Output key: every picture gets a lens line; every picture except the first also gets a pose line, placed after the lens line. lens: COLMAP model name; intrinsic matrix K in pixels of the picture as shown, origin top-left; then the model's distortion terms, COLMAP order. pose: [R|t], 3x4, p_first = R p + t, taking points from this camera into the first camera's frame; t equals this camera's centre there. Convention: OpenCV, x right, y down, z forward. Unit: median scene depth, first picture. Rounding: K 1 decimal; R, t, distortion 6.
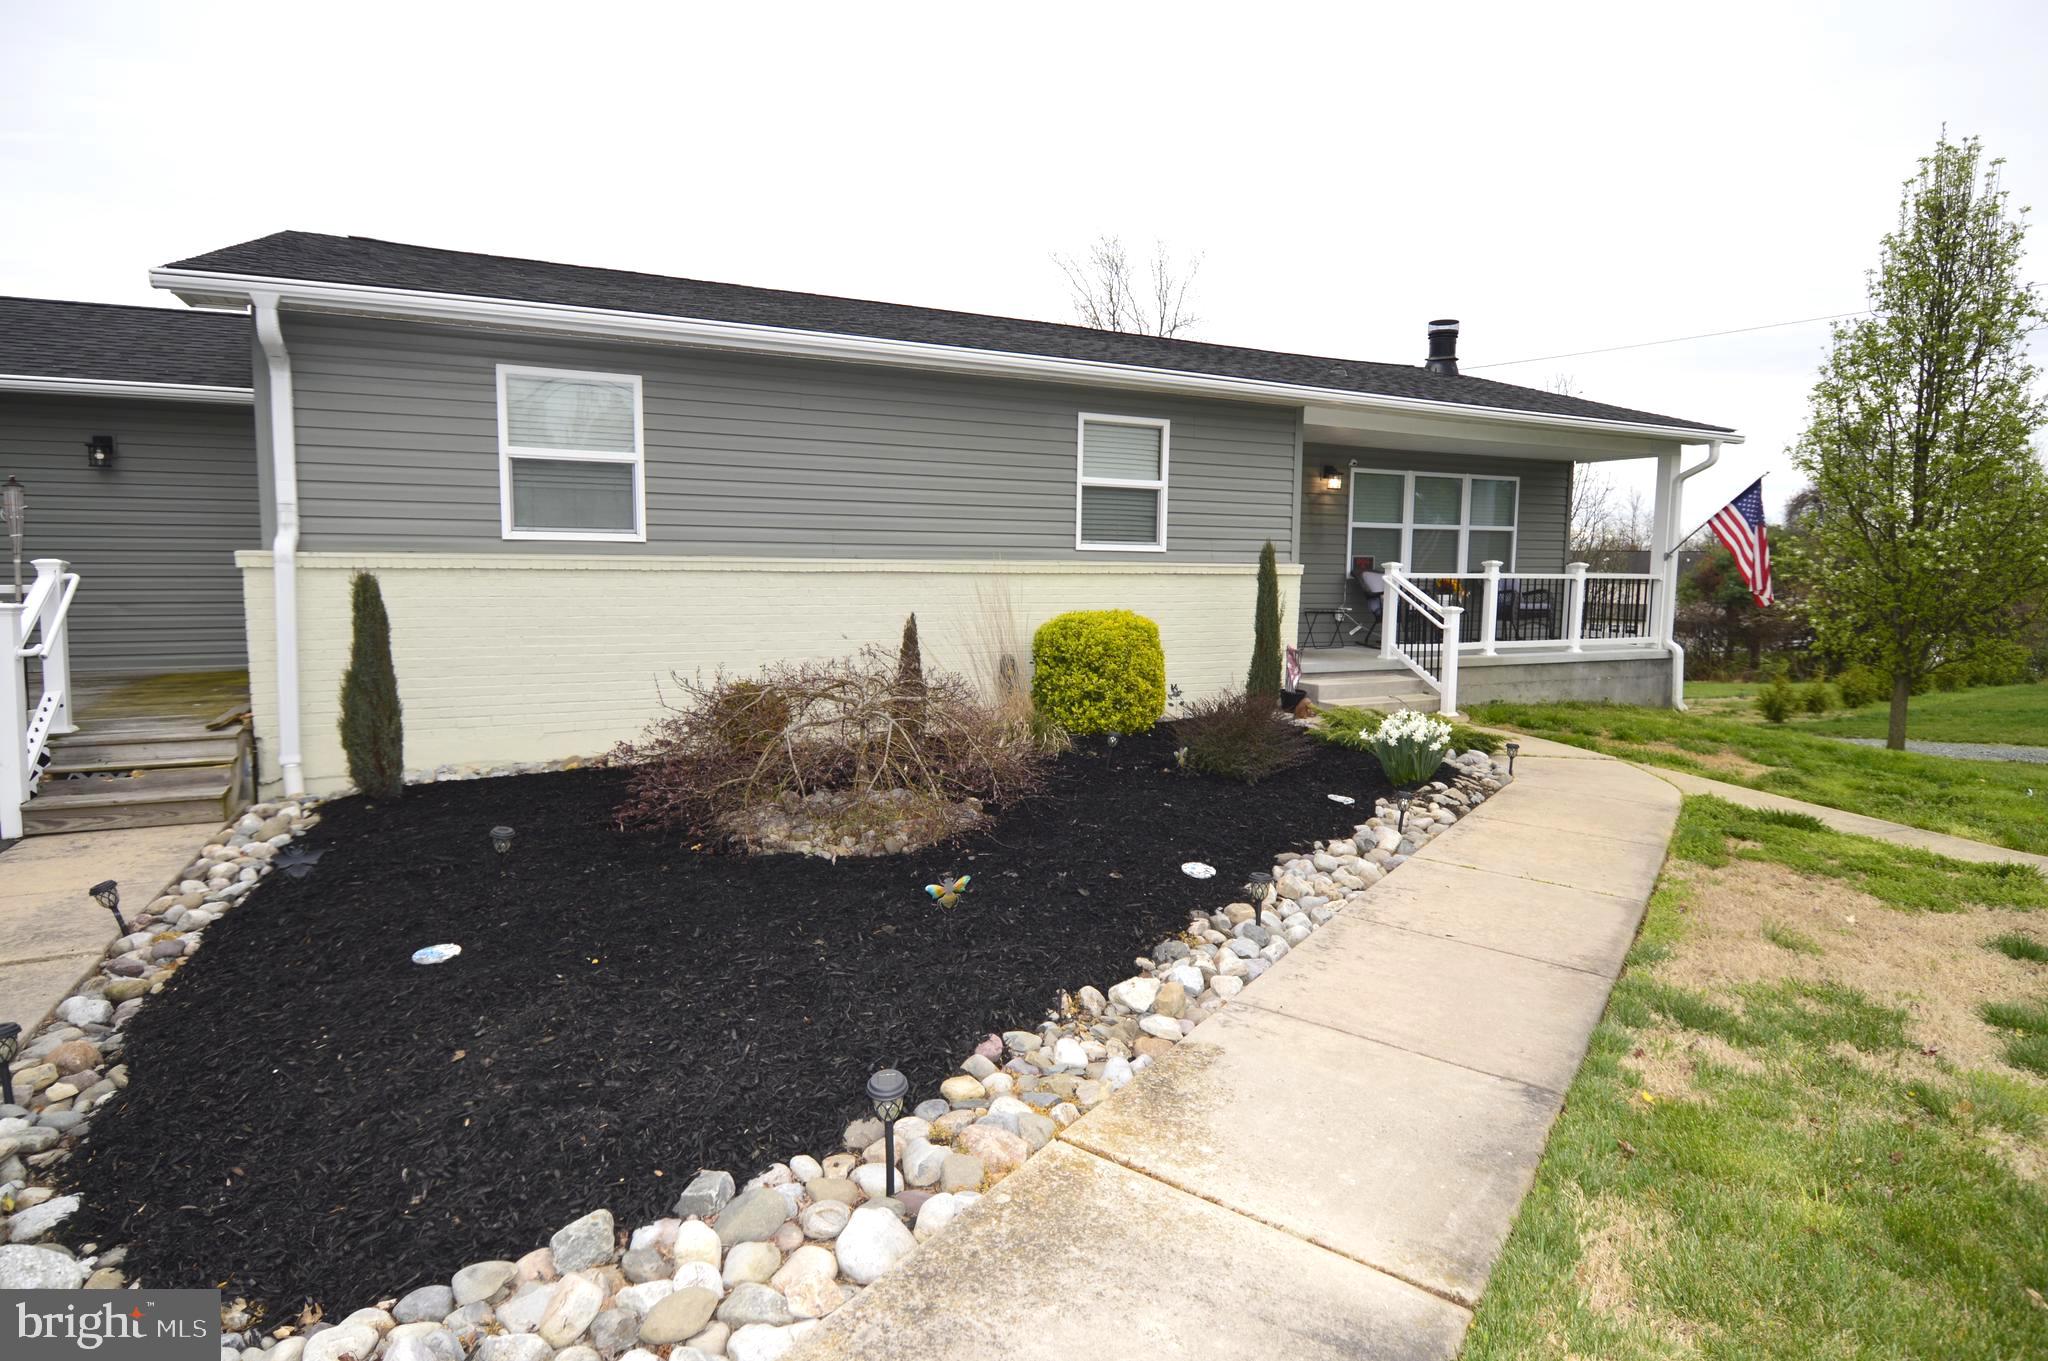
lens RADIAL K [[1084.3, 0, 1043.8], [0, 1084.3, 673.9], [0, 0, 1]] dist [0.010248, -0.019558]
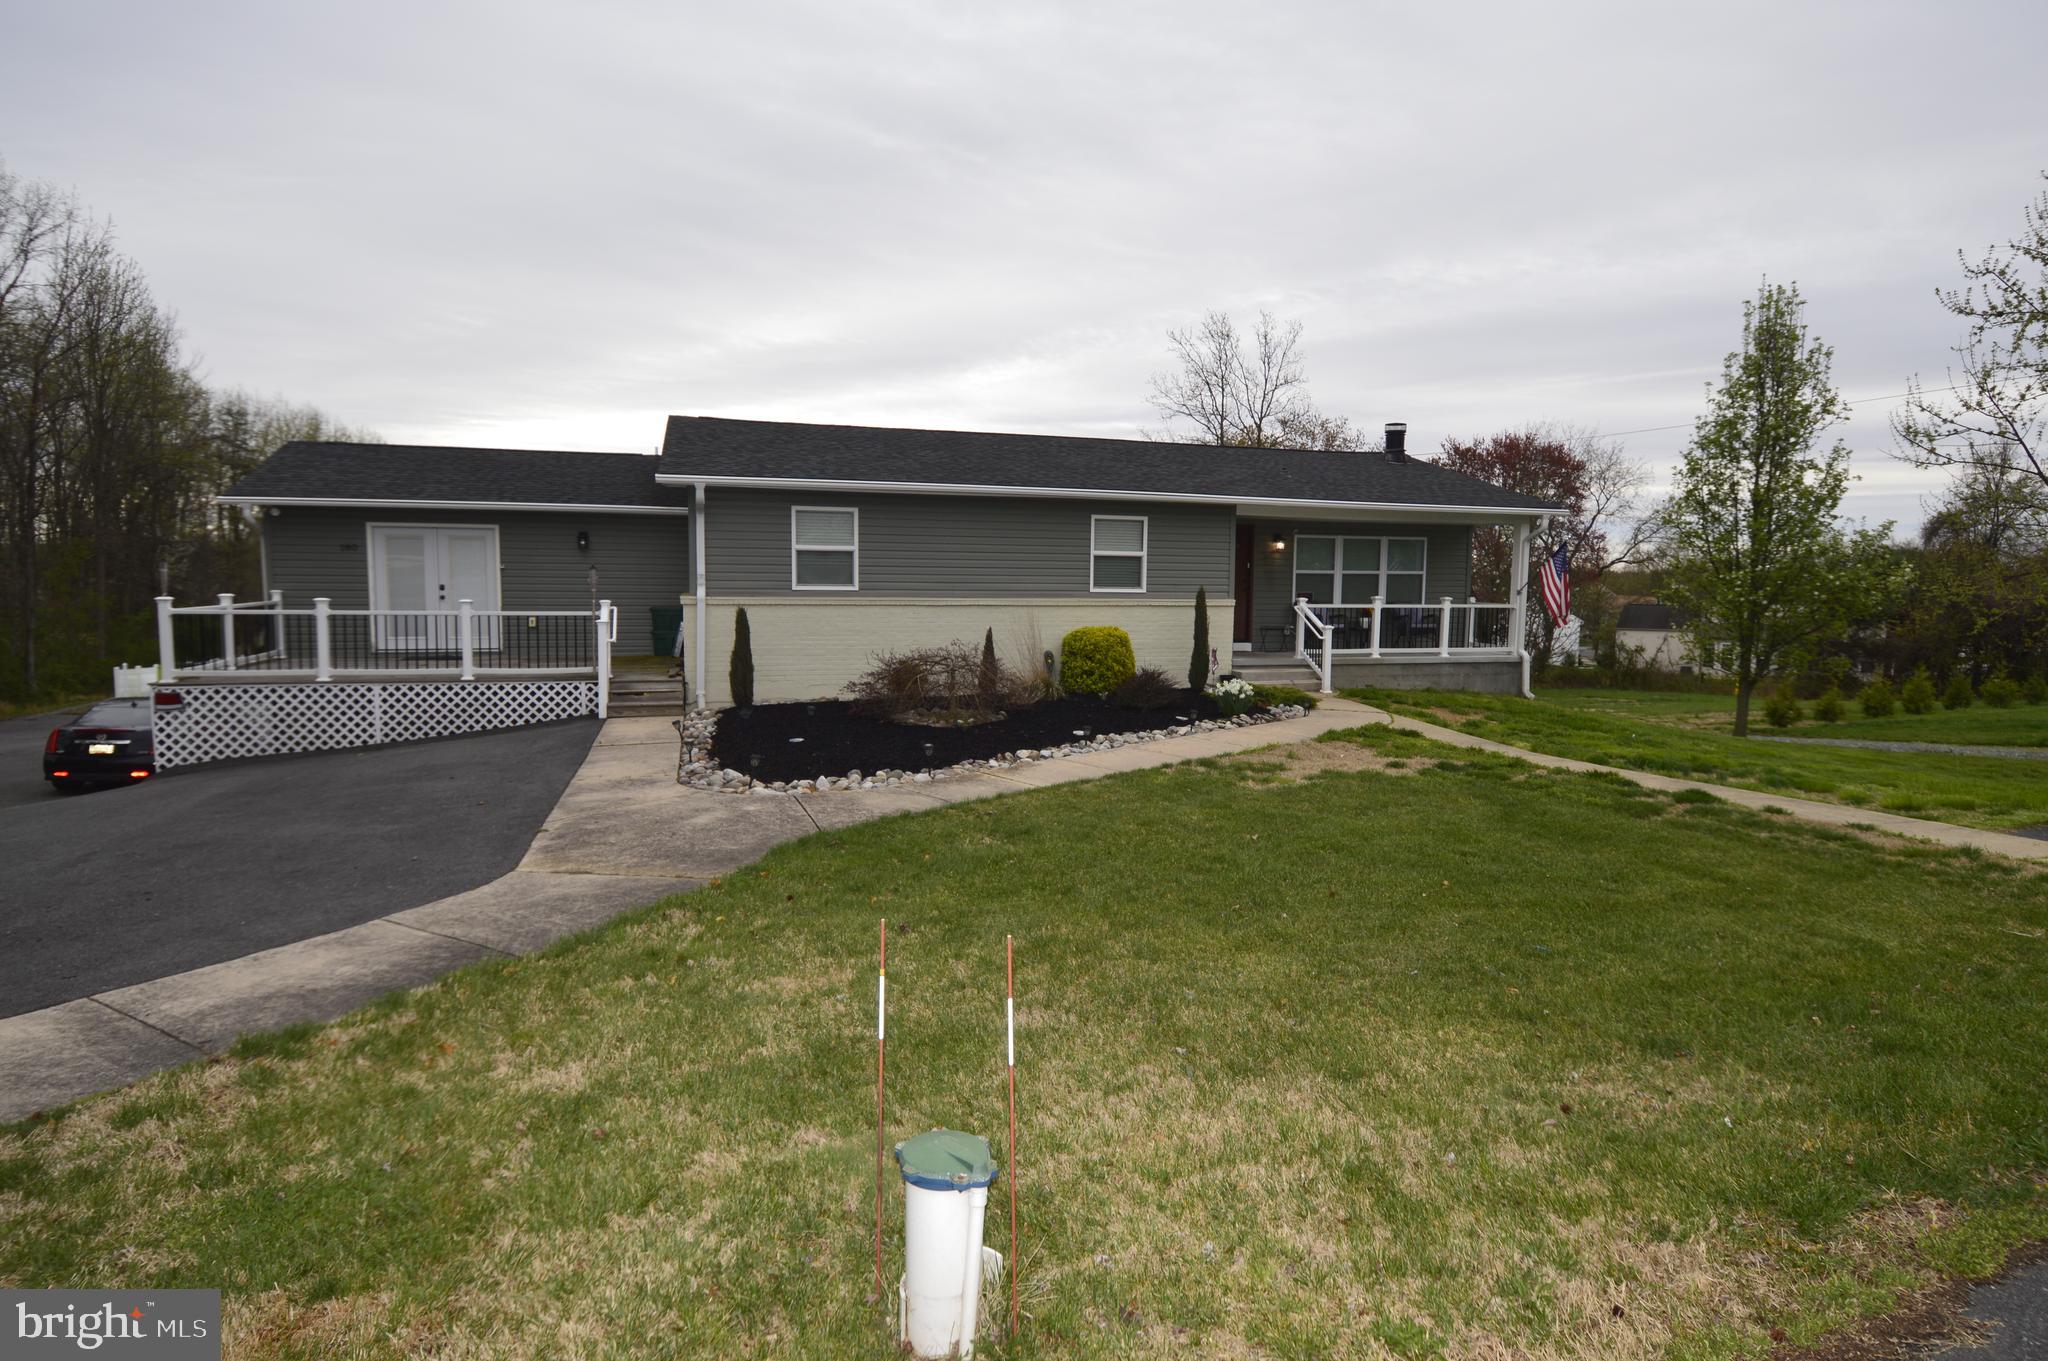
lens RADIAL K [[1084.3, 0, 1044.2], [0, 1084.3, 675.1], [0, 0, 1]] dist [0.010248, -0.019558]
pose [[0.987429, 0.013588, -0.157475, 0.228610], [-0.015726, 0.999800, -0.012337, 0.042272], [0.157276, 0.014658, 0.987446, -0.728816]]
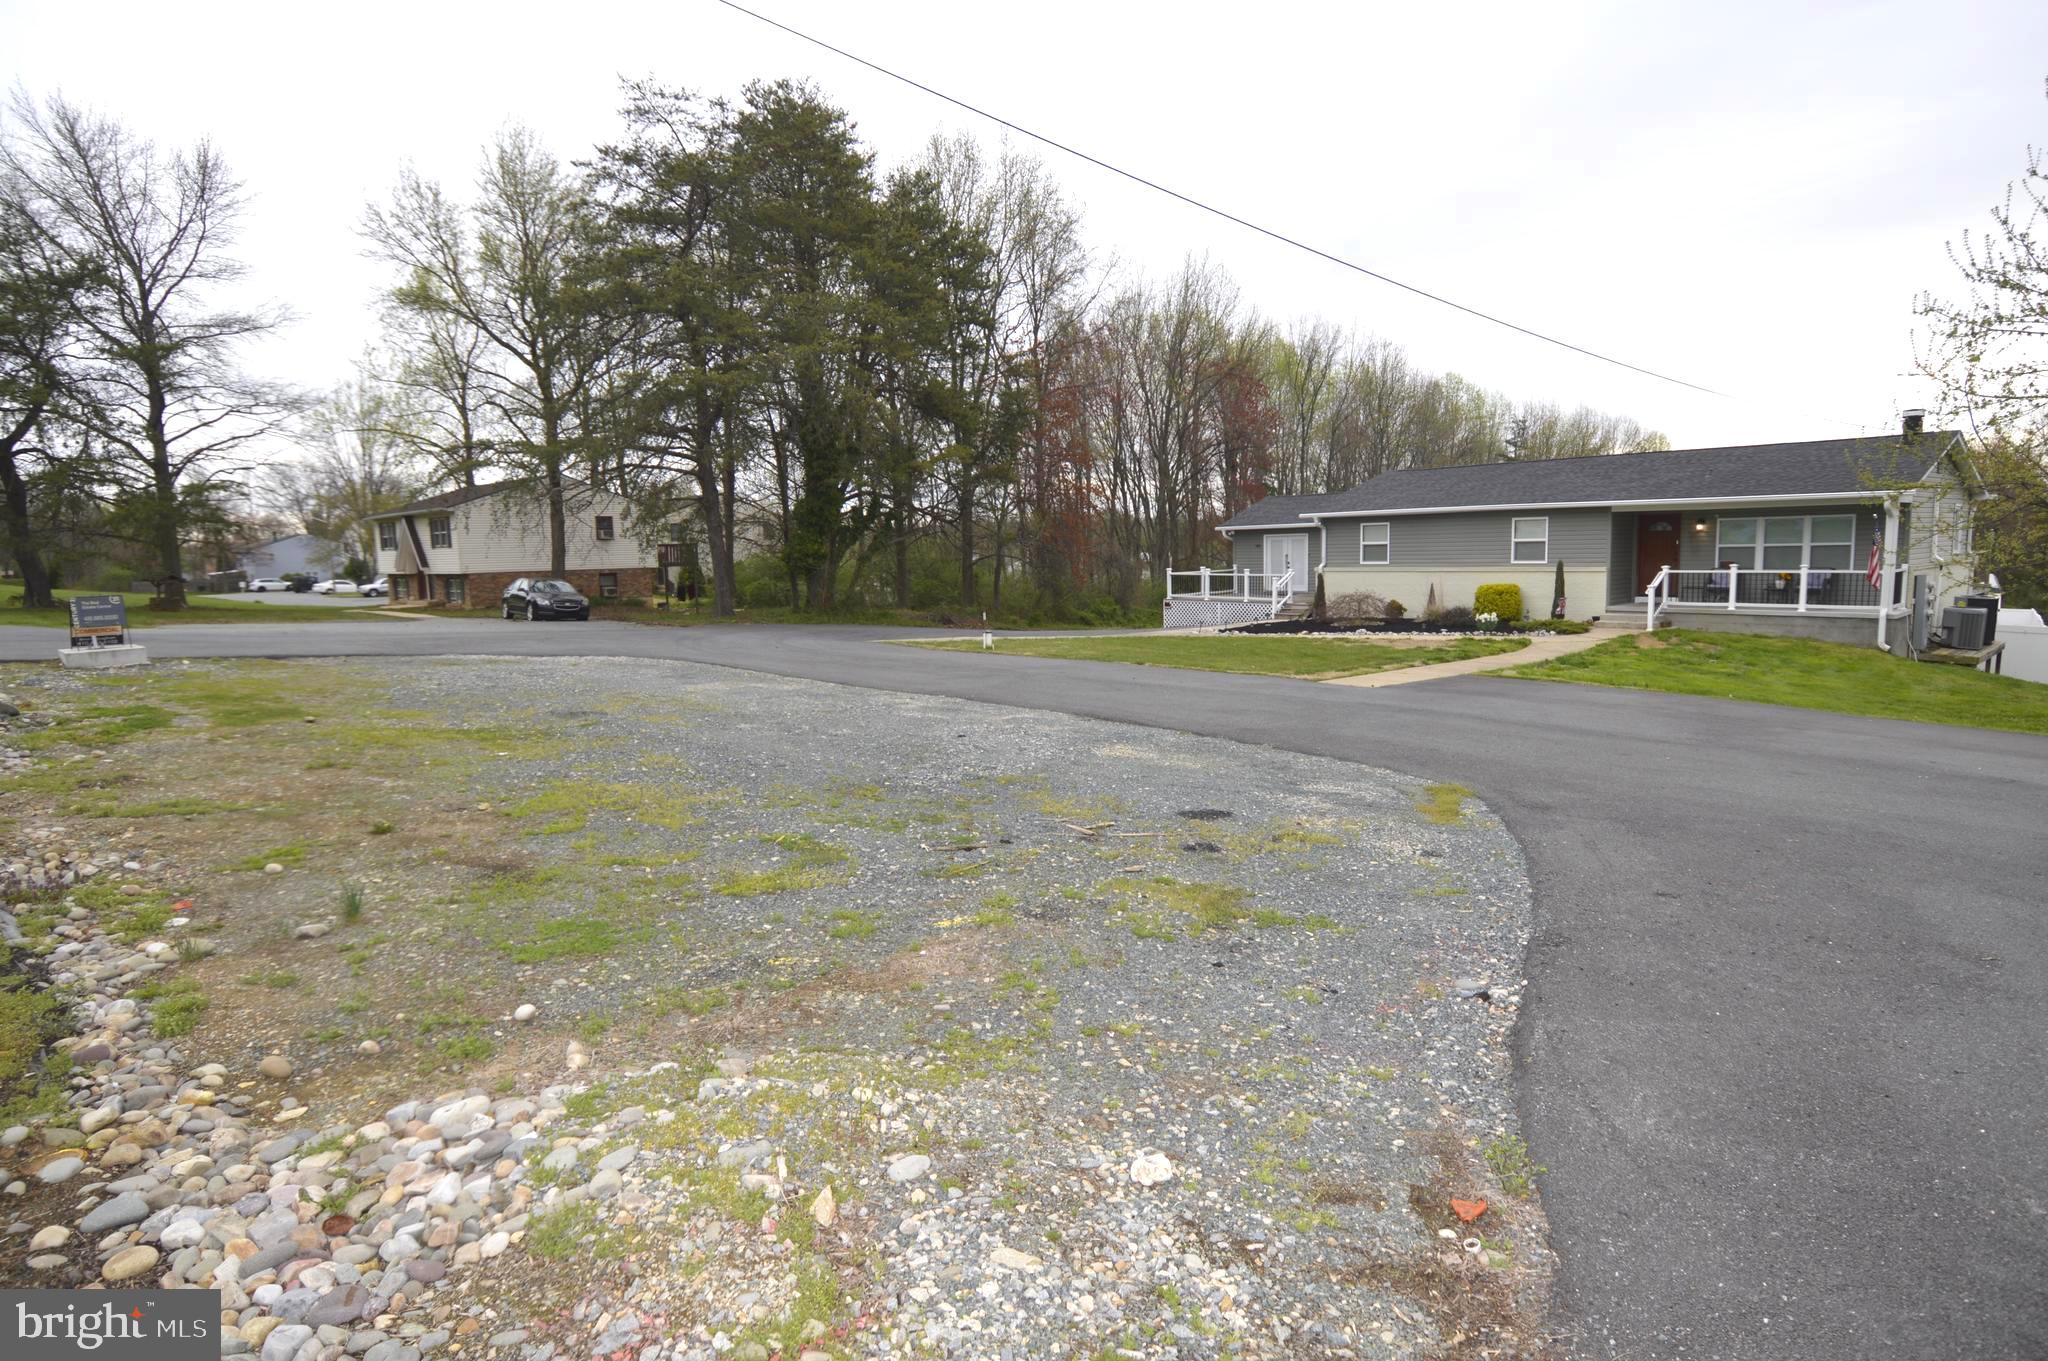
lens RADIAL K [[1084.3, 0, 1033.3], [0, 1084.3, 679.6], [0, 0, 1]] dist [0.010248, -0.019558]
pose [[0.257751, 0.102660, -0.960742, 2.542050], [-0.069677, 0.993725, 0.087492, 0.033998], [0.963696, 0.044390, 0.263287, -1.029141]]
